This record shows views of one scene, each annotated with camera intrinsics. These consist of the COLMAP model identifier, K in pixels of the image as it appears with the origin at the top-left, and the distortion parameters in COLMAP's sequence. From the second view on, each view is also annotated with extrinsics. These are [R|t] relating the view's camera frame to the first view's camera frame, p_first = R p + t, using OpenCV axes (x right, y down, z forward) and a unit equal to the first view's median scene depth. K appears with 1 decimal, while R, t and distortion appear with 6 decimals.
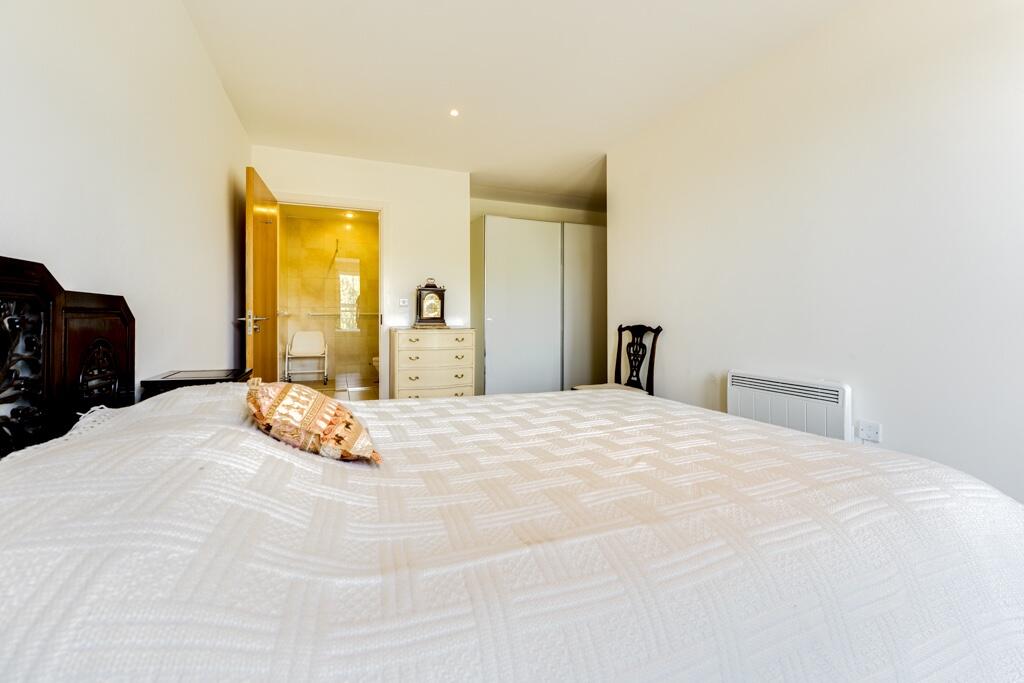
lens RADIAL K [[419.7, 0, 499.3], [0, 419.7, 318.4], [0, 0, 1]] dist [-0.015053, 0.001069]
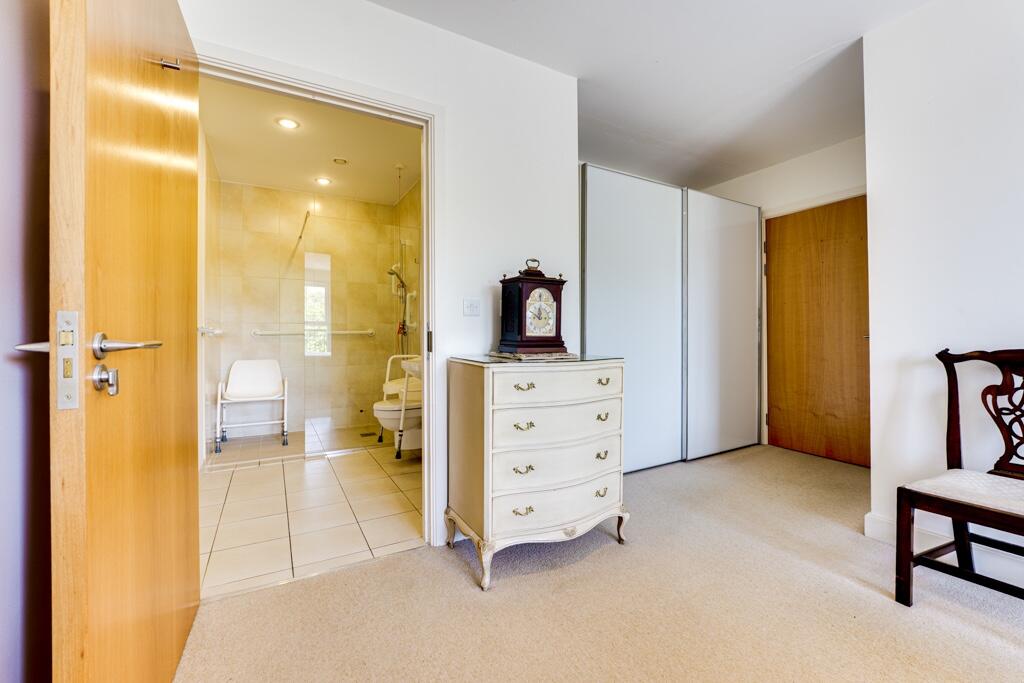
lens RADIAL K [[419.7, 0, 508.5], [0, 419.7, 333.9], [0, 0, 1]] dist [-0.015053, 0.001069]
pose [[0.990080, -0.005215, 0.140407, -0.260567], [0.006490, 0.999942, -0.008629, -0.001503], [-0.140354, 0.009454, 0.990056, 0.503291]]
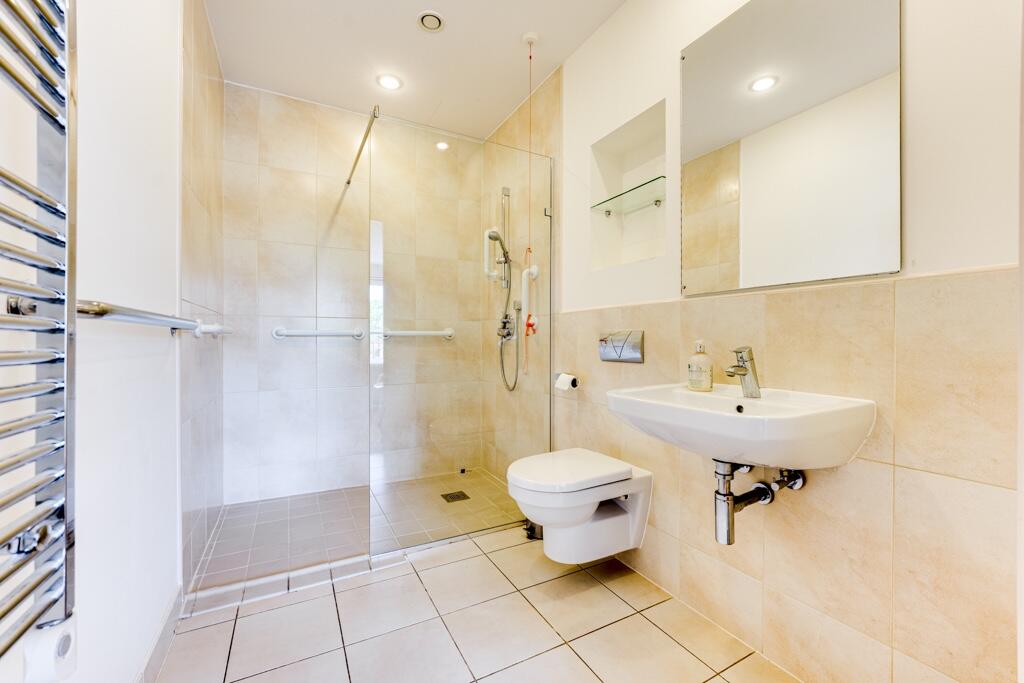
lens RADIAL K [[419.7, 0, 507.2], [0, 419.7, 342.2], [0, 0, 1]] dist [-0.015053, 0.001069]
pose [[0.994556, -0.001045, 0.104195, -0.461002], [0.001408, 0.999993, -0.003410, 0.000578], [-0.104190, 0.003538, 0.994551, 0.956674]]
